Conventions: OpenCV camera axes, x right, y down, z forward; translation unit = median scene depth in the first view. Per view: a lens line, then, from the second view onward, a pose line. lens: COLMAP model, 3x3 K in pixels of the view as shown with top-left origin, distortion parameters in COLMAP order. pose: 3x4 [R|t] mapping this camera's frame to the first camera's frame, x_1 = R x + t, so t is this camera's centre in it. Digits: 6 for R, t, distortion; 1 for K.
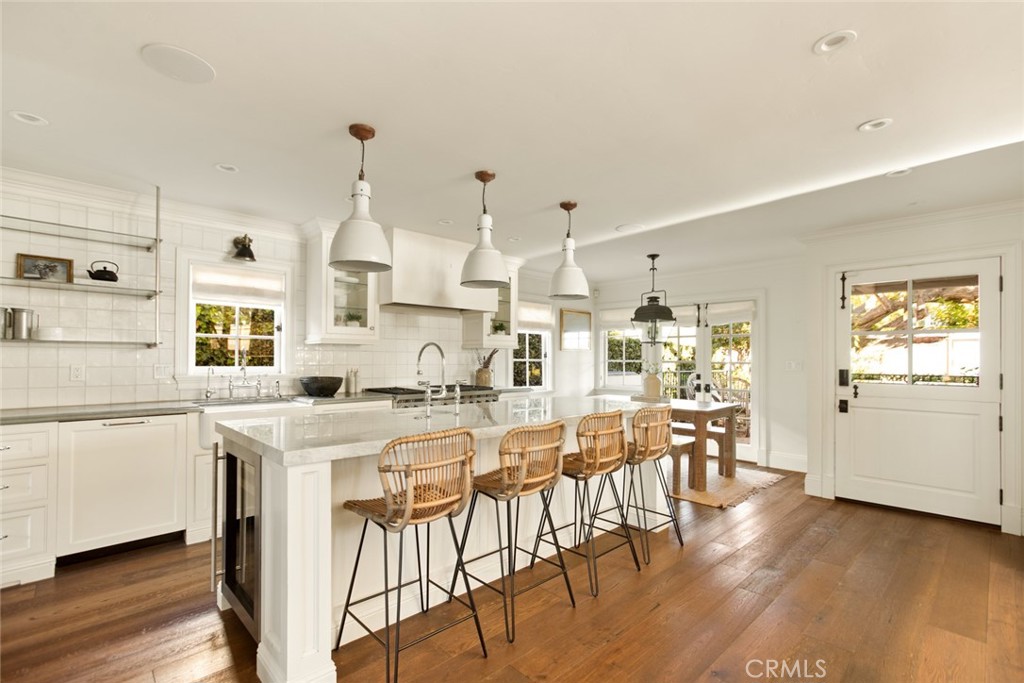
lens RADIAL K [[467.0, 0, 518.8], [0, 467.0, 355.3], [0, 0, 1]] dist [-0.013739, 0.001528]
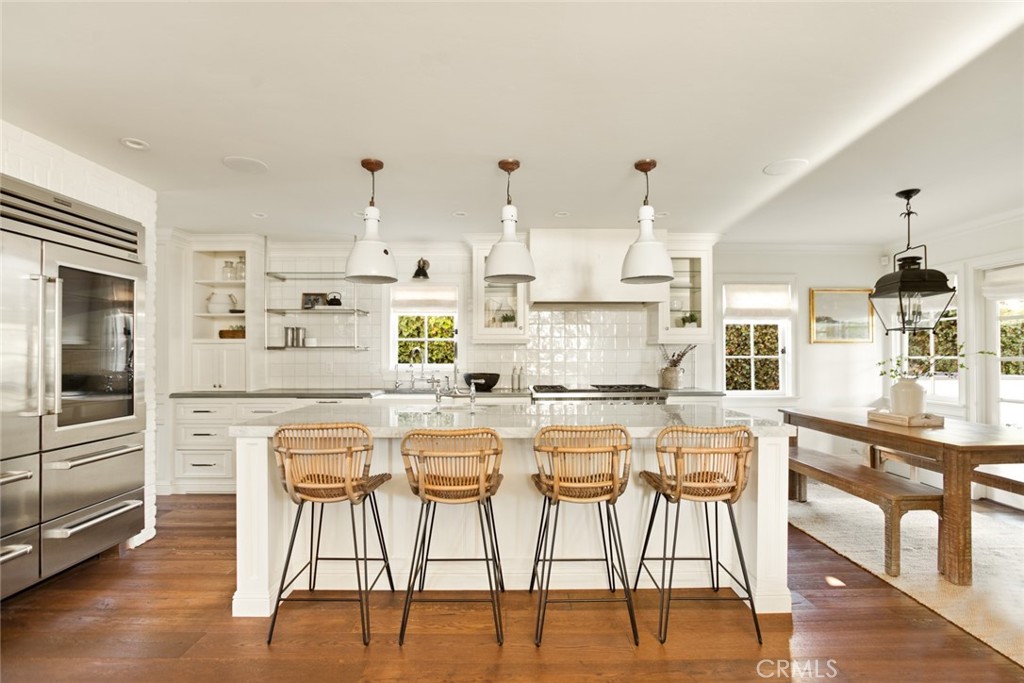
lens RADIAL K [[473.4, 0, 513.7], [0, 473.4, 350.5], [0, 0, 1]] dist [-0.023694, 0.000564]
pose [[0.726301, -0.011851, -0.687275, 0.401169], [0.010538, 0.999926, -0.006105, -0.000643], [0.687296, -0.002808, 0.726372, 0.207646]]
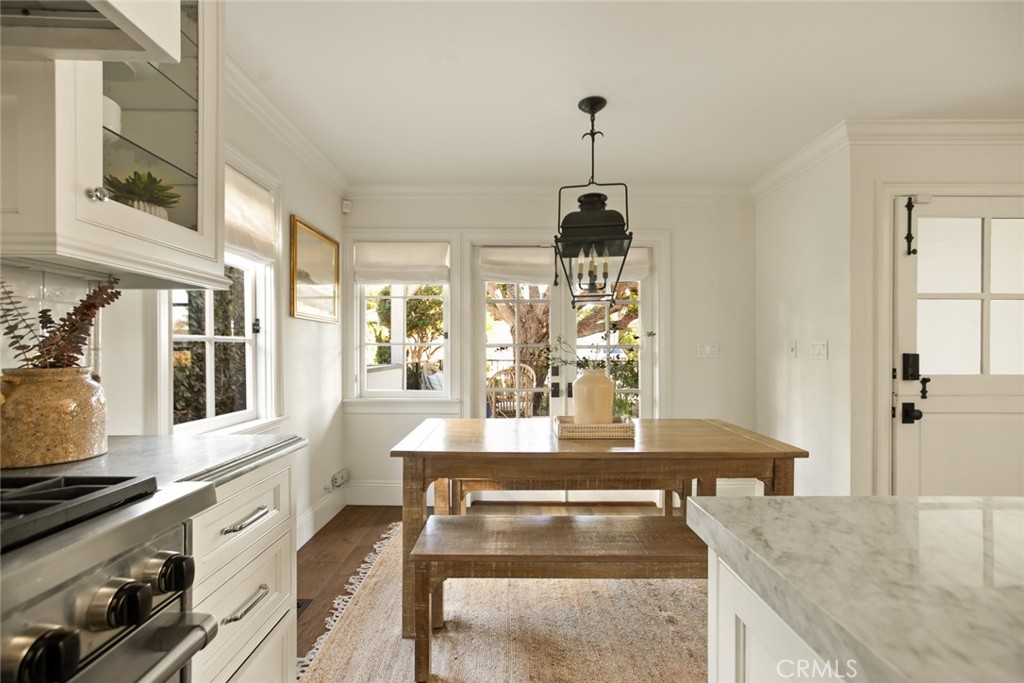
lens RADIAL K [[461.2, 0, 513.3], [0, 461.2, 347.4], [0, 0, 1]] dist [-0.018275, -0.000026]
pose [[0.696845, 0.001168, 0.717221, -0.093934], [-0.004097, 0.999989, 0.002352, 0.022121], [-0.717210, -0.004578, 0.696842, 0.908674]]
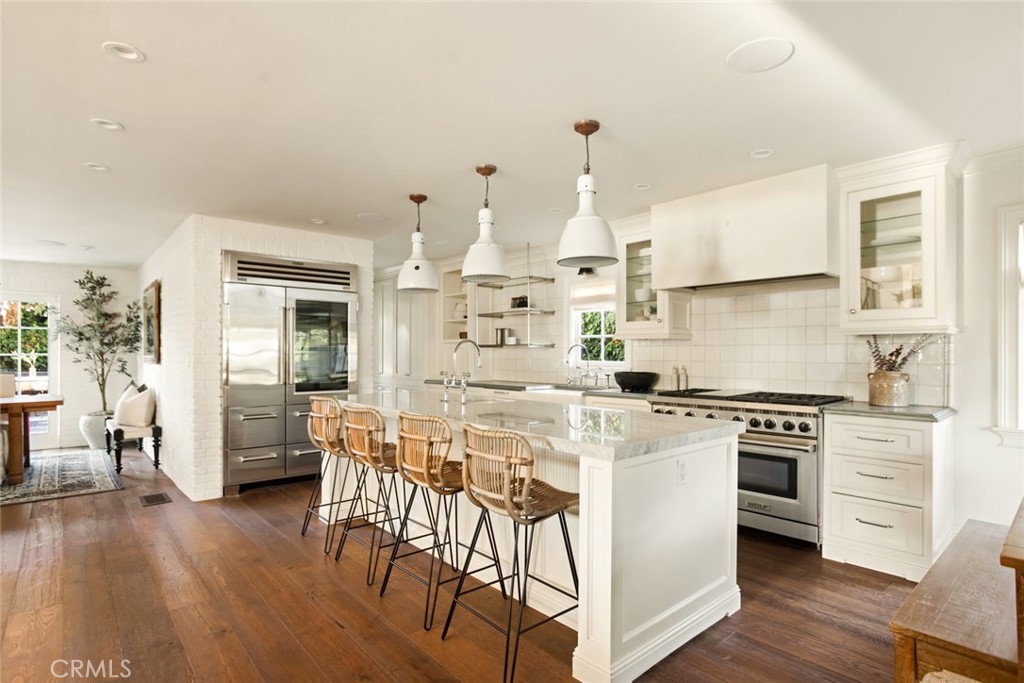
lens RADIAL K [[534.5, 0, 508.0], [0, 534.5, 348.7], [0, 0, 1]] dist [-0.015575, 0.006427]
pose [[-0.052616, -0.014304, -0.998512, 0.725217], [0.005504, 0.999878, -0.014614, 0.010360], [0.998600, -0.006264, -0.052531, 0.747397]]
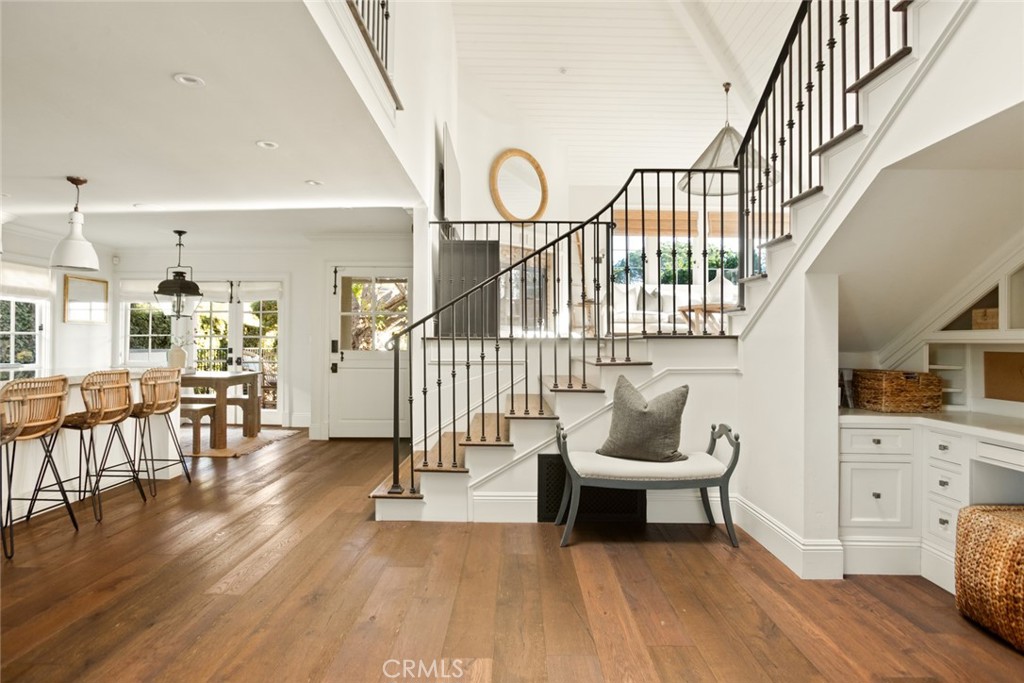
lens RADIAL K [[534.5, 0, 494.1], [0, 534.5, 331.4], [0, 0, 1]] dist [-0.015575, 0.006427]
pose [[0.716607, 0.011783, 0.697378, -0.037307], [-0.005868, 0.999924, -0.010866, 0.018334], [-0.697453, 0.003694, 0.716621, -0.392572]]
